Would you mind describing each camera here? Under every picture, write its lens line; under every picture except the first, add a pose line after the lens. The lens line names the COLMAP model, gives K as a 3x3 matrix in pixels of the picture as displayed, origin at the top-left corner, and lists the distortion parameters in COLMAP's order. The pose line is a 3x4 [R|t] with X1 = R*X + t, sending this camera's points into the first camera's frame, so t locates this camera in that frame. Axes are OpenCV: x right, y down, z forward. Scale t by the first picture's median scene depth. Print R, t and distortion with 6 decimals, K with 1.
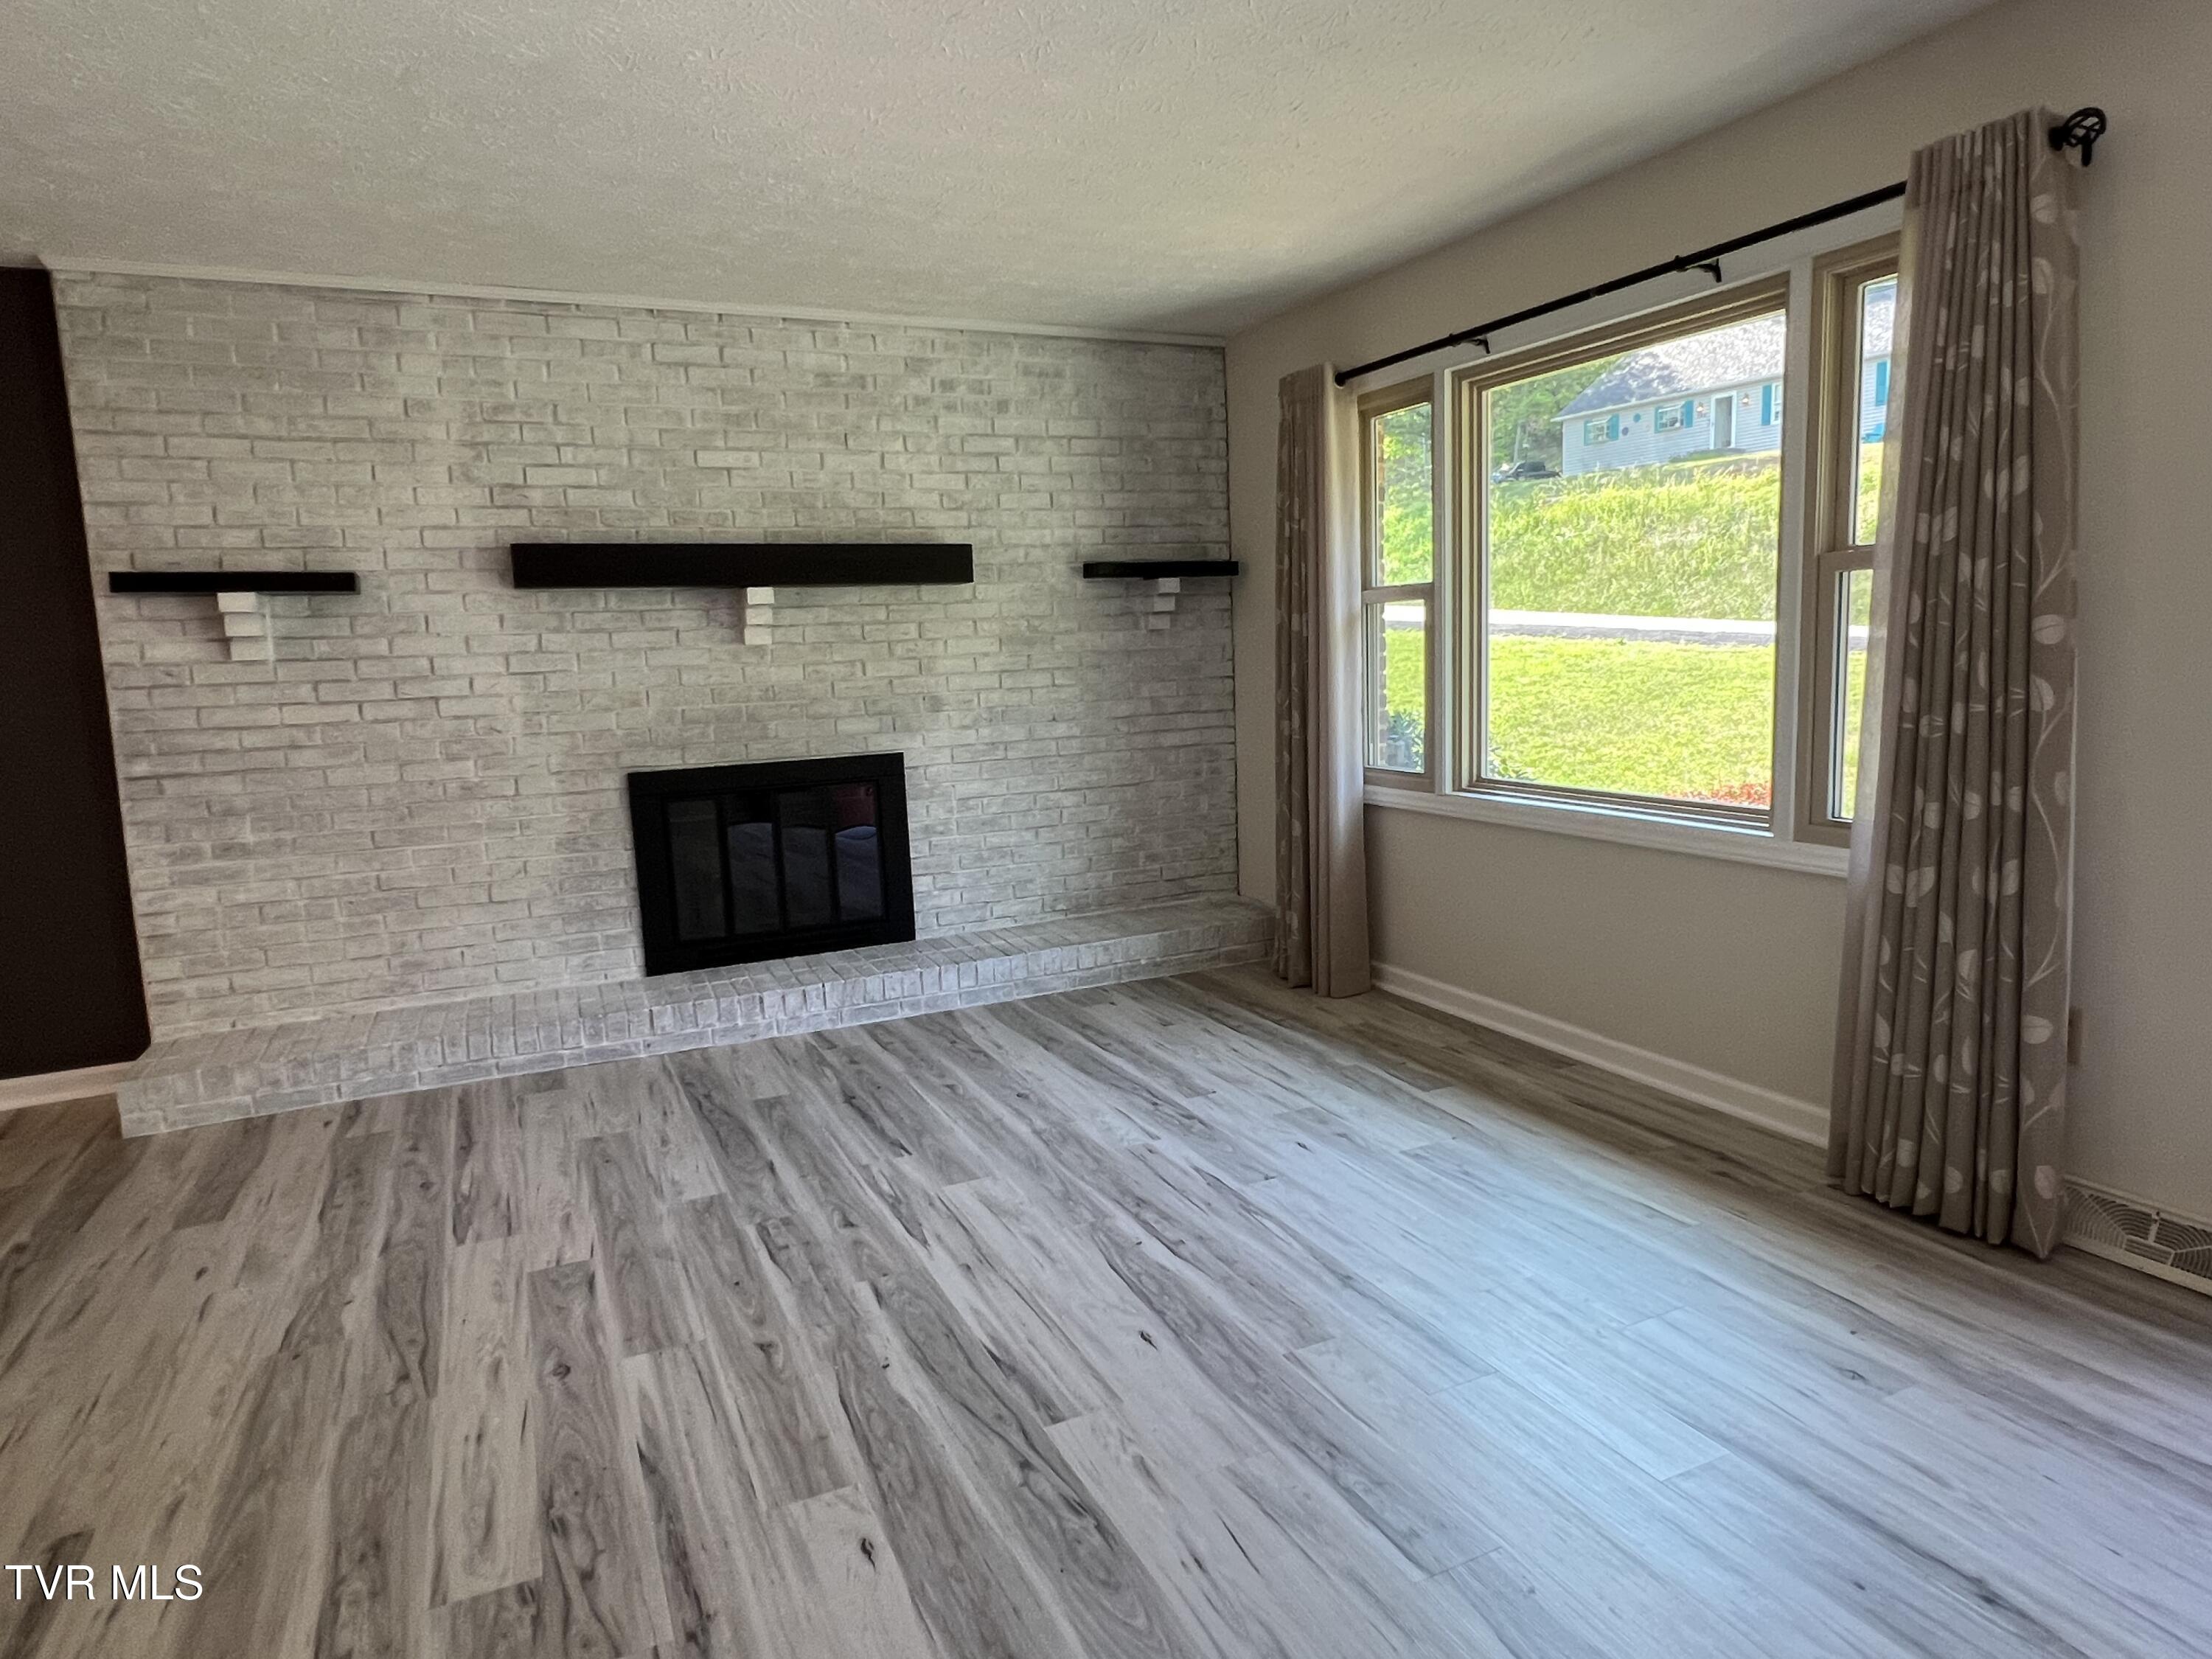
lens RADIAL K [[1329.8, 0, 1106.0], [0, 1329.8, 819.1], [0, 0, 1]] dist [-0.002528, -0.000715]
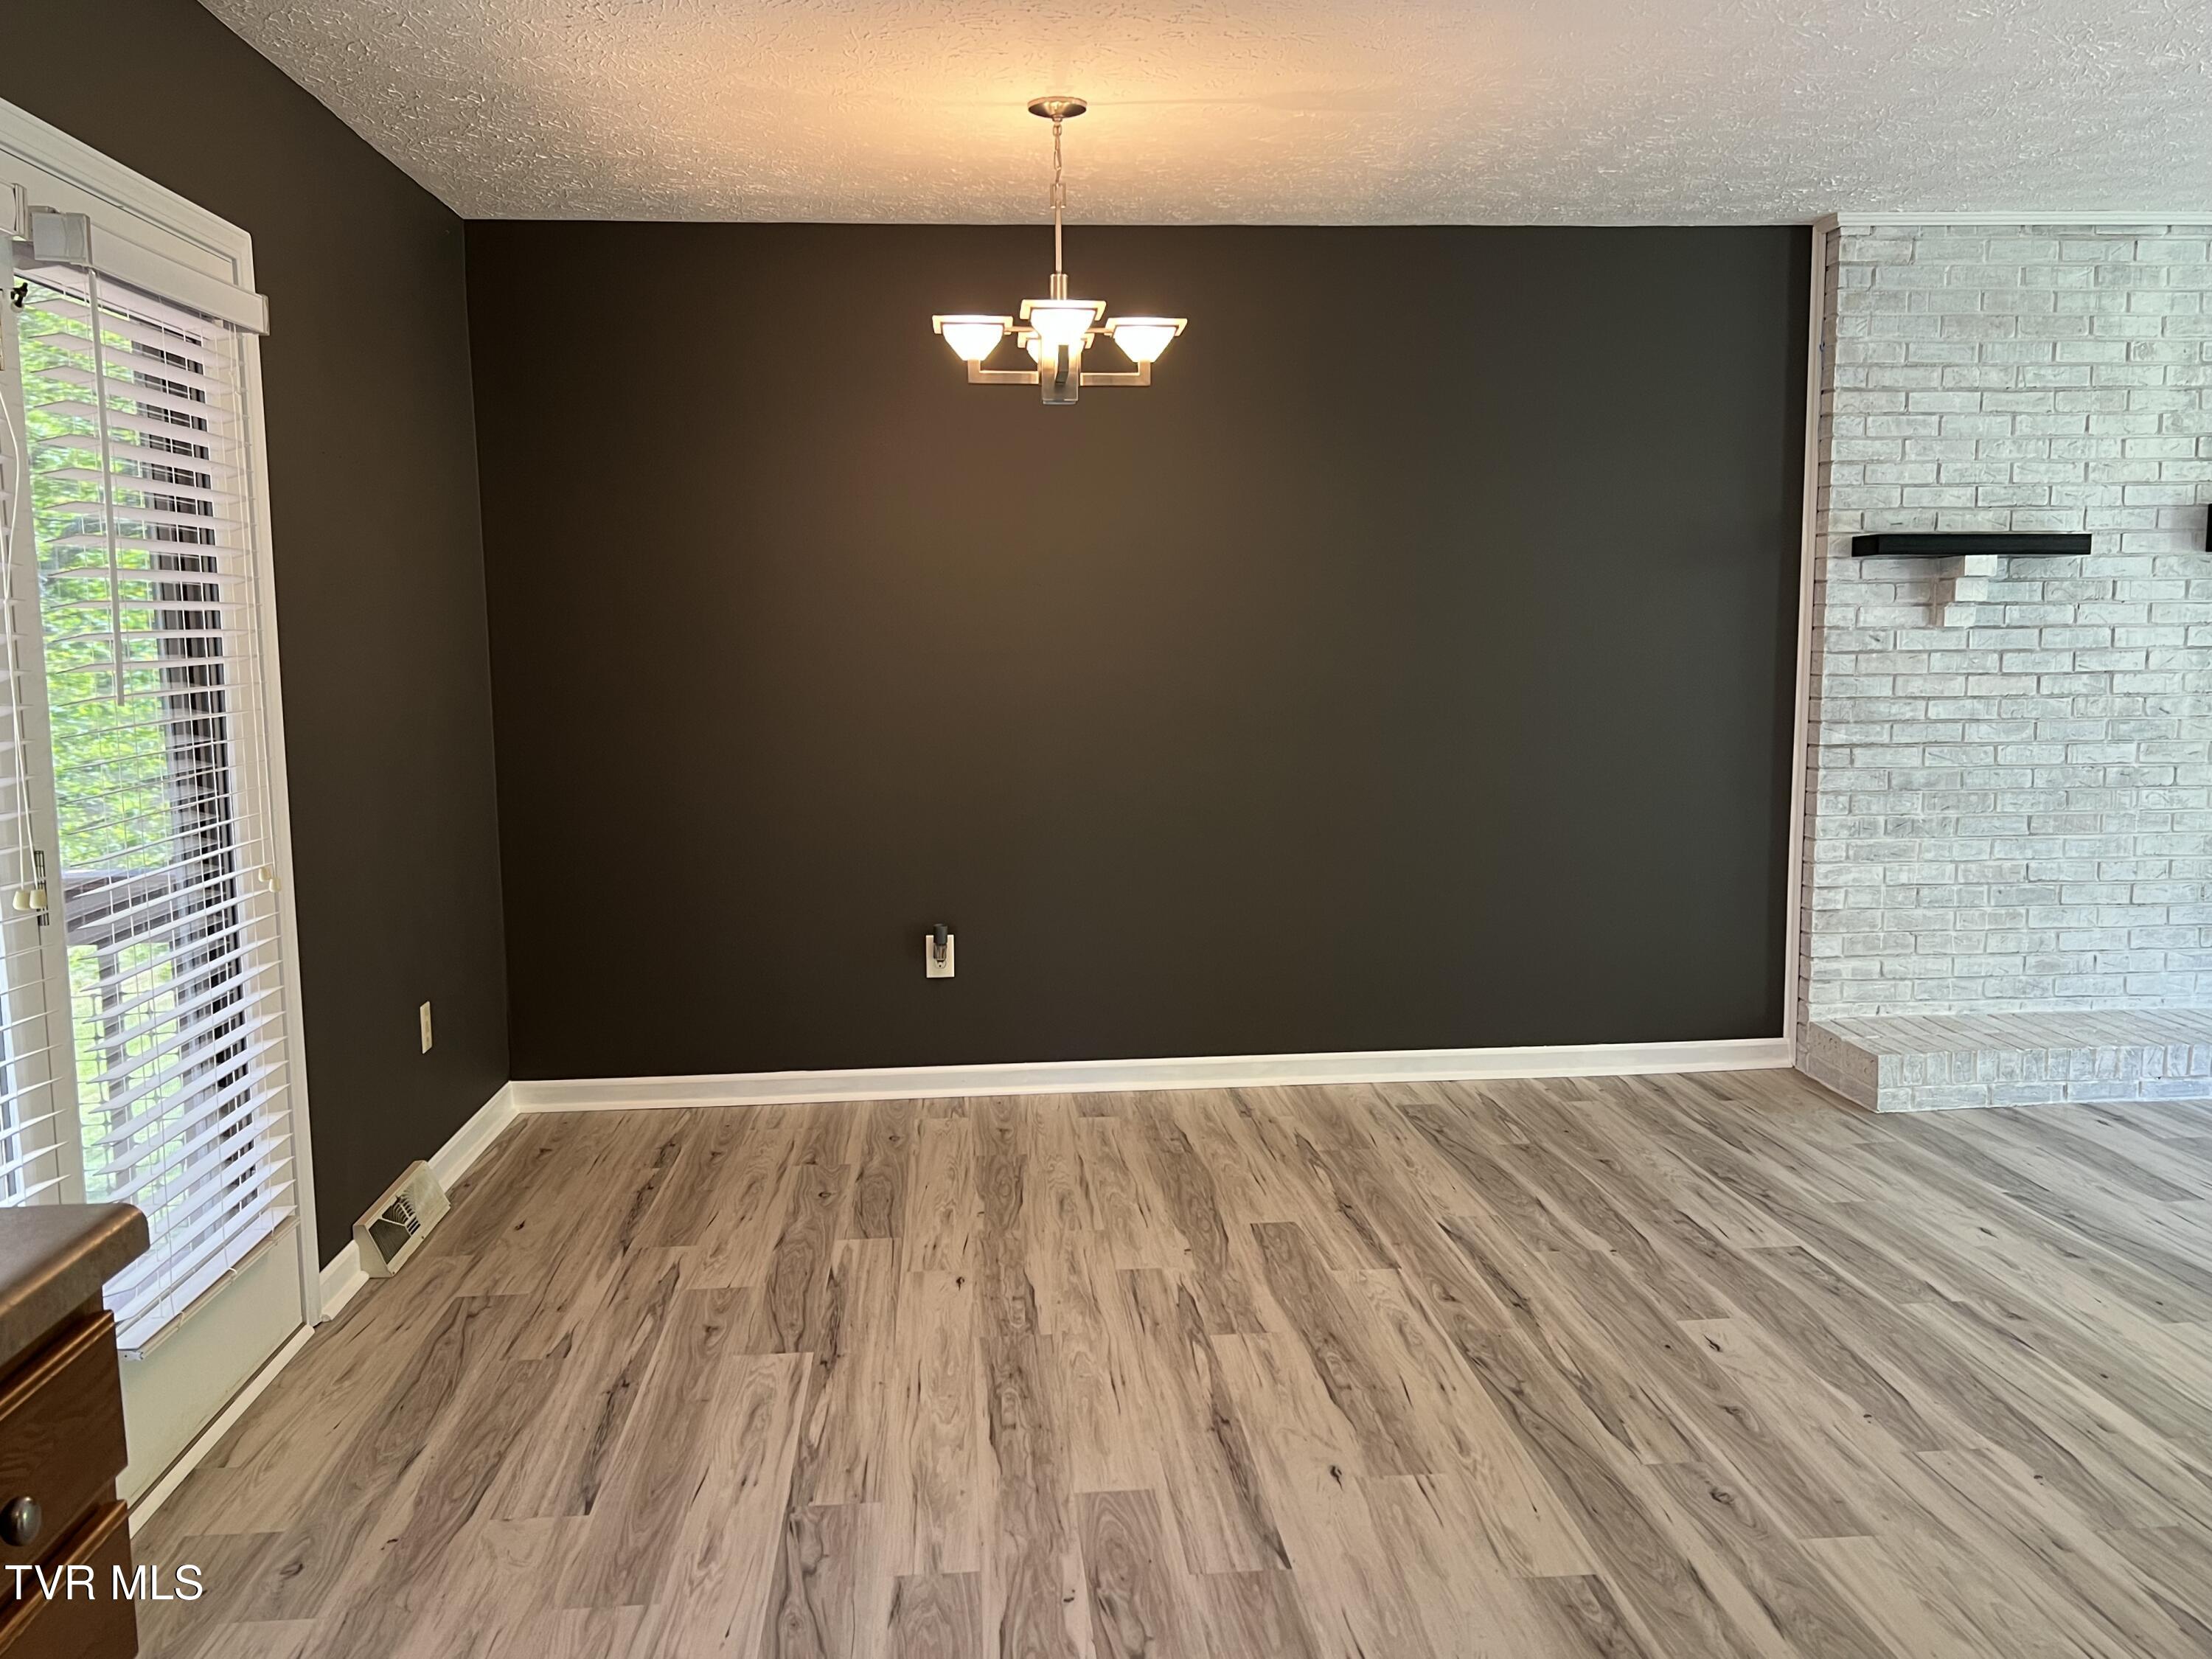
lens RADIAL K [[1830.6, 0, 1107.4], [0, 1830.6, 840.3], [0, 0, 1]] dist [0.063715, -0.058754]
pose [[0.939136, 0.062279, -0.337854, -0.737398], [-0.066150, 0.997810, 0.000054, 0.069935], [0.337117, 0.022298, 0.941199, -0.425536]]
